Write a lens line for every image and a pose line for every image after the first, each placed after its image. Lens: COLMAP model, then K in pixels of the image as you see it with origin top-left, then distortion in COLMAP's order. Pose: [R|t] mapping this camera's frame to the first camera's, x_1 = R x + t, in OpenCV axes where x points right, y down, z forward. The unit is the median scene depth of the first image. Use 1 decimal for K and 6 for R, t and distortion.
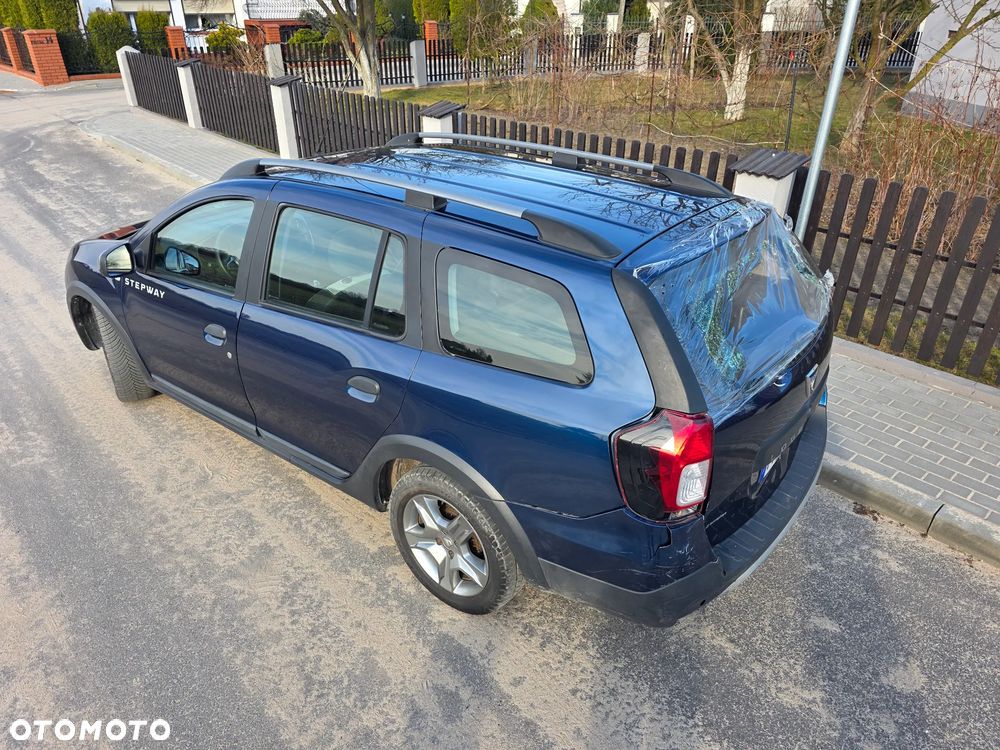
lens RADIAL K [[680.4, 0, 501.1], [0, 680.4, 389.7], [0, 0, 1]] dist [0.054030, -0.053287]
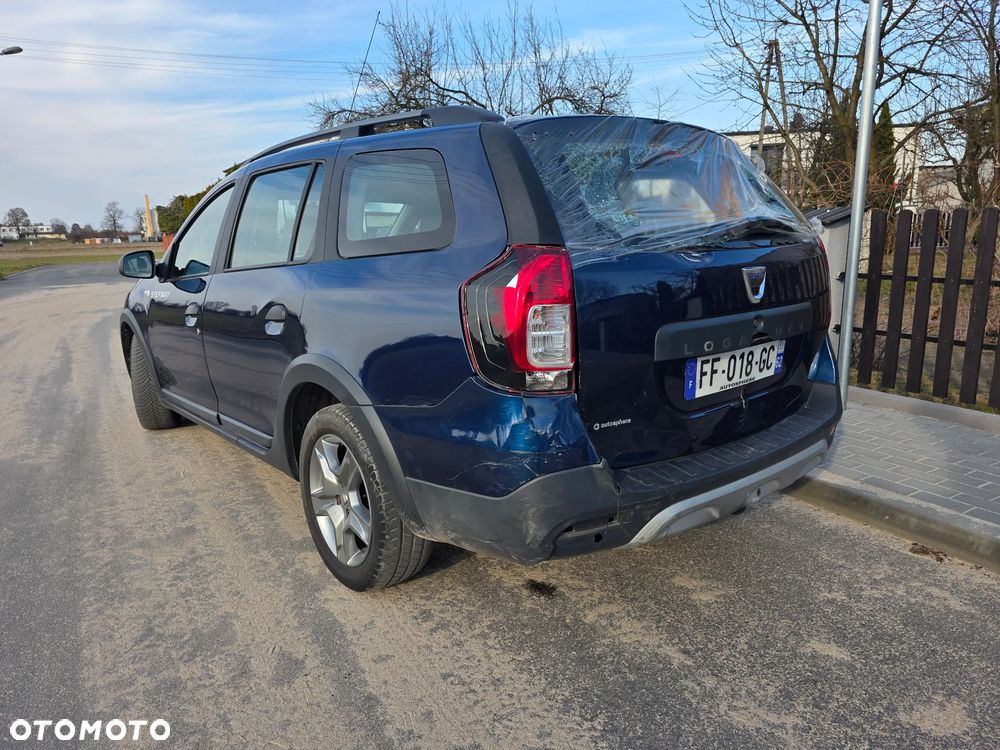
lens RADIAL K [[680.4, 0, 501.8], [0, 680.4, 382.1], [0, 0, 1]] dist [0.054030, -0.053287]
pose [[0.976606, 0.016333, -0.214416, 0.295594], [-0.078069, 0.956008, -0.282761, 0.310643], [0.200365, 0.292885, 0.934918, 0.192596]]
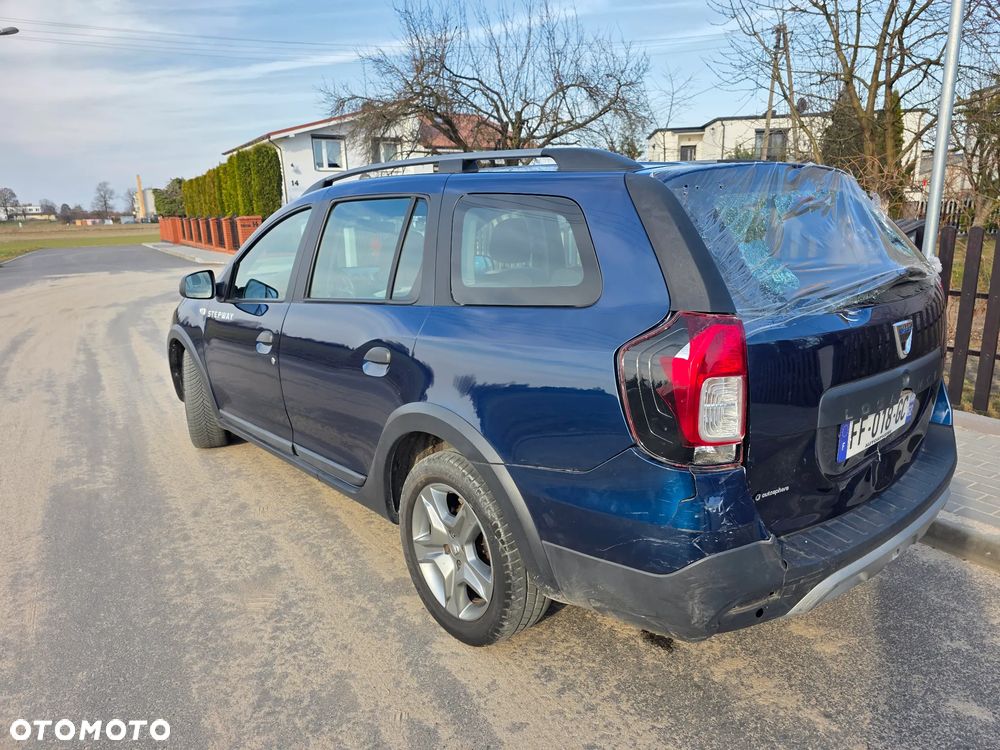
lens RADIAL K [[680.4, 0, 515.4], [0, 680.4, 378.6], [0, 0, 1]] dist [0.054030, -0.053287]
pose [[0.981329, 0.017091, -0.191576, 0.148889], [-0.068277, 0.962128, -0.263908, 0.238040], [0.179811, 0.272061, 0.945331, 0.169437]]
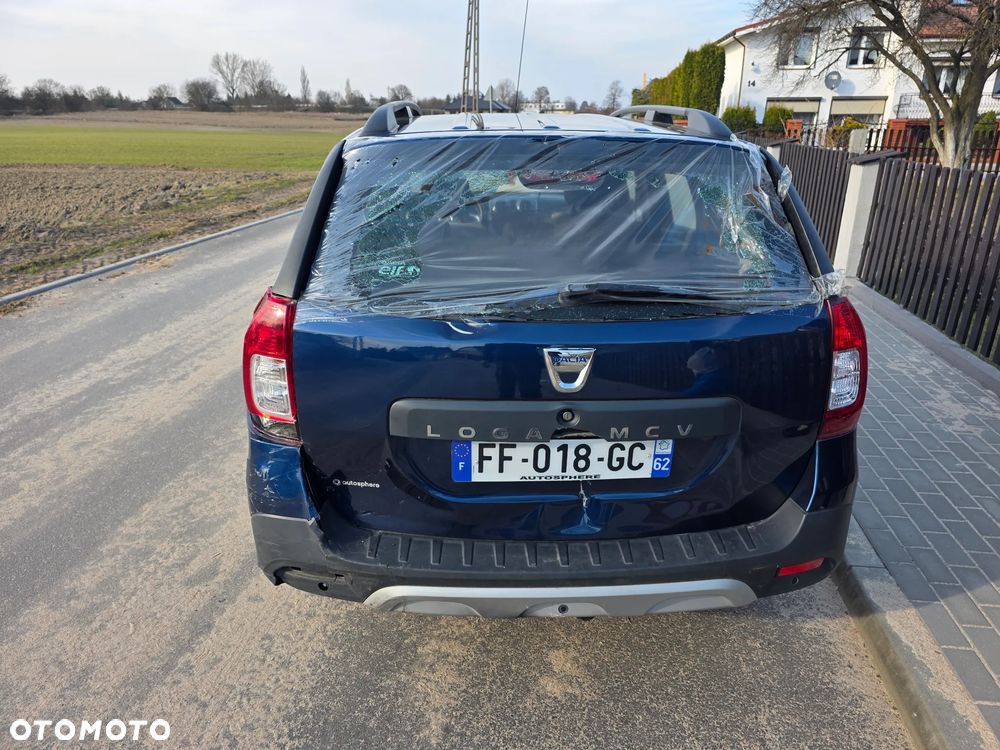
lens RADIAL K [[680.4, 0, 501.7], [0, 680.4, 370.1], [0, 0, 1]] dist [0.054030, -0.053287]
pose [[0.641718, 0.262705, -0.720544, 0.766872], [-0.376877, 0.926261, 0.002060, 0.010620], [0.667953, 0.270235, 0.693406, 0.459312]]
